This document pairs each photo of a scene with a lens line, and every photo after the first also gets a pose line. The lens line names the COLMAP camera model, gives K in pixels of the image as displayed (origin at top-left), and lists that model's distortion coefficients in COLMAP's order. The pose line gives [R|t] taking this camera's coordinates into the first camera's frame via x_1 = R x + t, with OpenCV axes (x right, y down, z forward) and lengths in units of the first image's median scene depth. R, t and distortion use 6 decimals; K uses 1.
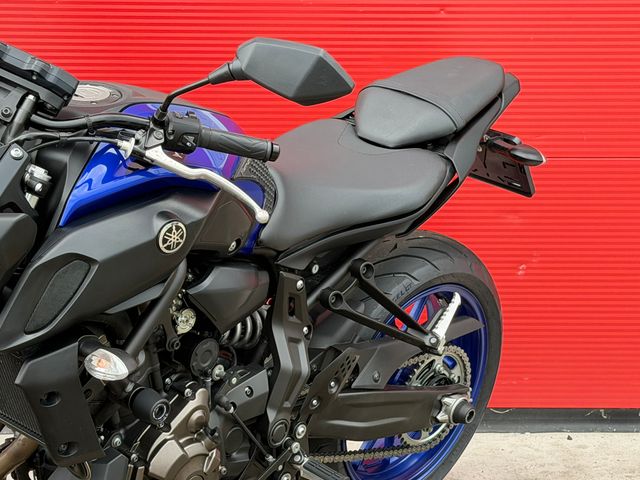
lens RADIAL K [[1580.1, 0, 318.2], [0, 1580.1, 261.9], [0, 0, 1]] dist [0.138484, 0.000000]
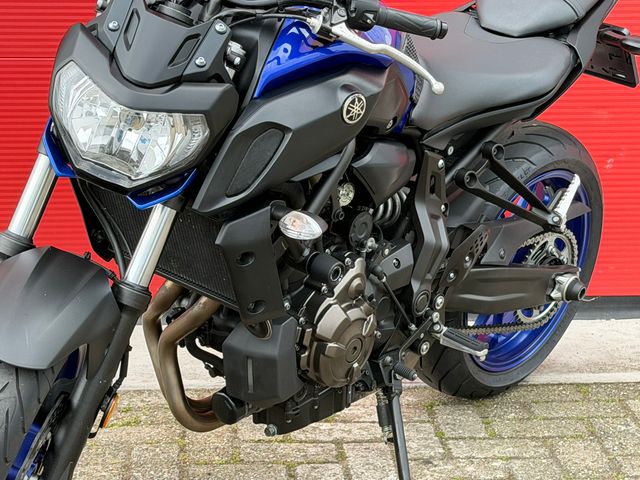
lens RADIAL K [[1580.1, 0, 322.9], [0, 1580.1, 263.8], [0, 0, 1]] dist [0.138484, 0.000000]
pose [[0.999731, -0.010045, 0.020924, -0.119668], [0.009250, 0.999244, 0.037766, 0.042785], [-0.021288, -0.037562, 0.999068, -0.068820]]
